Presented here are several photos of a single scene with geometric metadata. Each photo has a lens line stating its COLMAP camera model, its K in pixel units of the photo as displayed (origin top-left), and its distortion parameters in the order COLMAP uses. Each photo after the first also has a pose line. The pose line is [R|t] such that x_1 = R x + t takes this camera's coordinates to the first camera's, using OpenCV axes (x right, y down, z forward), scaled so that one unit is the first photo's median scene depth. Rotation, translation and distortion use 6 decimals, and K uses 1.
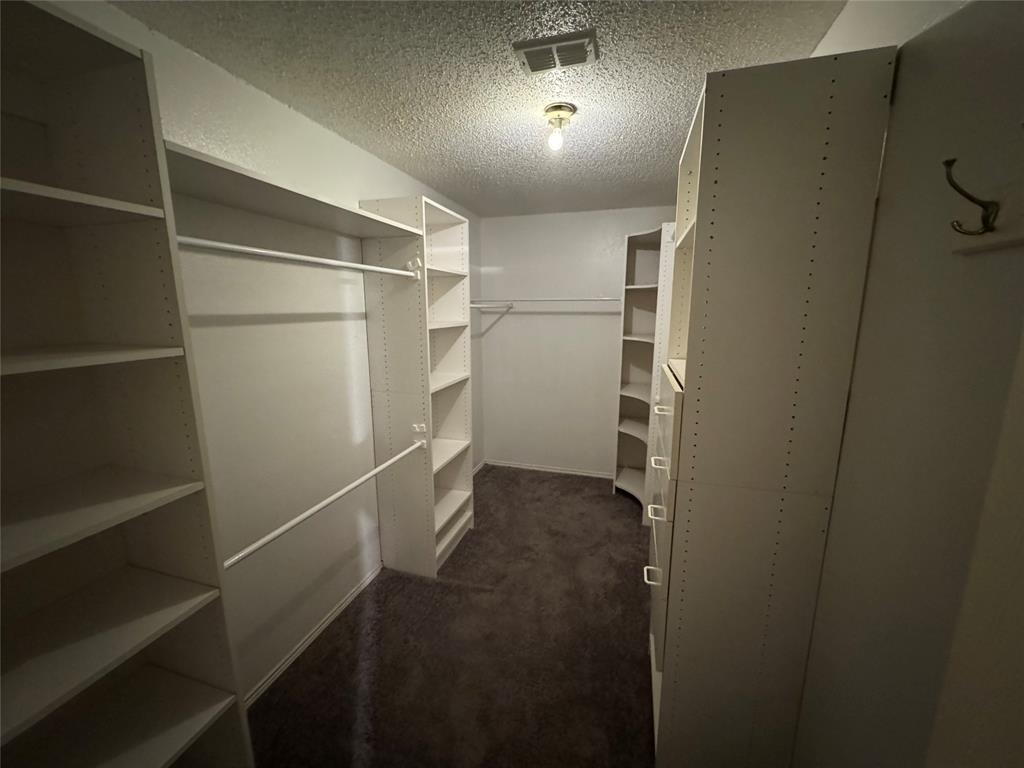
lens RADIAL K [[414.2, 0, 511.9], [0, 414.2, 384.1], [0, 0, 1]] dist [-0.000330, -0.001465]
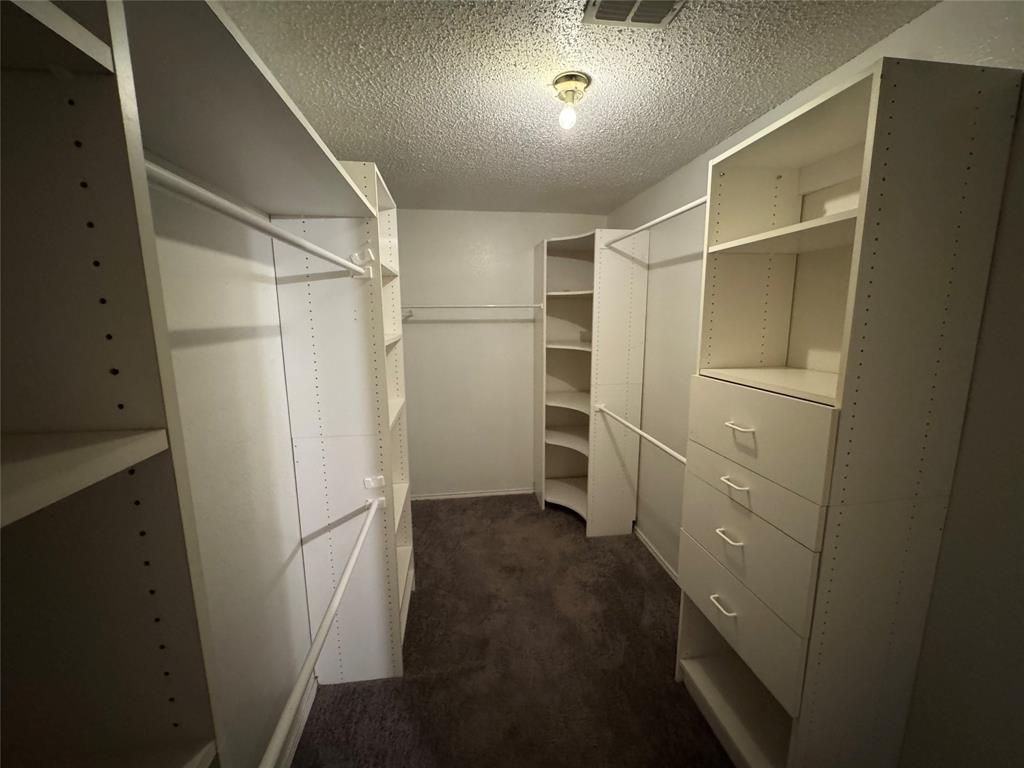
lens RADIAL K [[414.2, 0, 512.5], [0, 414.2, 384.7], [0, 0, 1]] dist [-0.000330, -0.001465]
pose [[0.906295, -0.076447, 0.415675, -0.232484], [0.082435, 0.996590, 0.003550, -0.036862], [-0.414529, 0.031049, 0.909506, 0.182660]]
